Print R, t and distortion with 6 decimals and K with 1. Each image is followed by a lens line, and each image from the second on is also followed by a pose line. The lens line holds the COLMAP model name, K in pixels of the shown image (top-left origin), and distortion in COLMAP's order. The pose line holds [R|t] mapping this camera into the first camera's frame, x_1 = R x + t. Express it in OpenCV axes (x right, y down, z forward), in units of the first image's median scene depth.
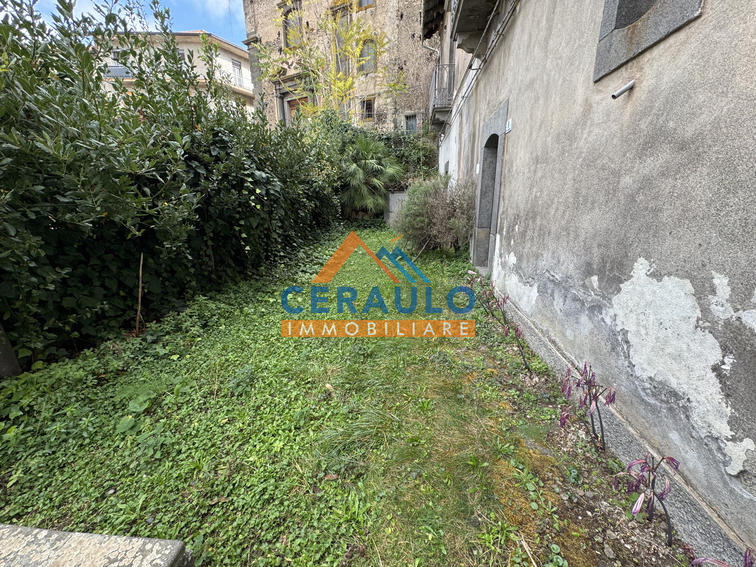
lens RADIAL K [[300.5, 0, 379.5], [0, 300.5, 281.3], [0, 0, 1]] dist [-0.000310, 0.000155]
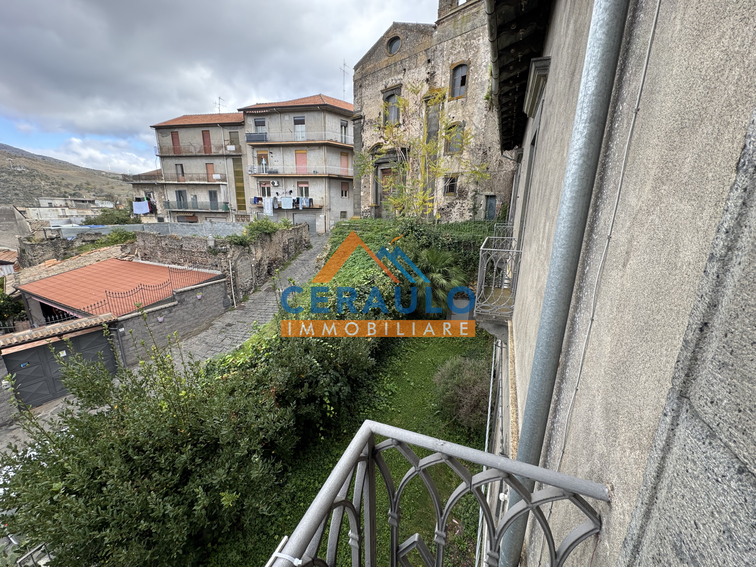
lens RADIAL K [[300.5, 0, 380.3], [0, 300.5, 281.9], [0, 0, 1]] dist [-0.000310, 0.000155]
pose [[0.959351, 0.101870, -0.263187, 0.179692], [-0.105628, 0.994406, -0.000129, -0.950892], [0.261701, 0.027923, 0.964745, -0.457764]]
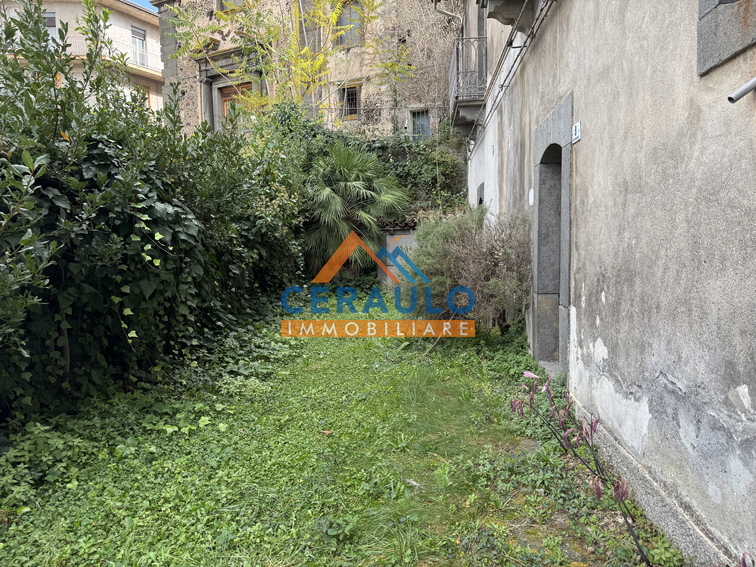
lens RADIAL K [[530.7, 0, 382.3], [0, 530.7, 282.5], [0, 0, 1]] dist [0.047101, -0.048328]
pose [[0.999754, -0.007359, 0.020932, 0.006857], [0.011175, 0.982008, -0.188509, -0.011632], [-0.019169, 0.188697, 0.981848, -0.009324]]
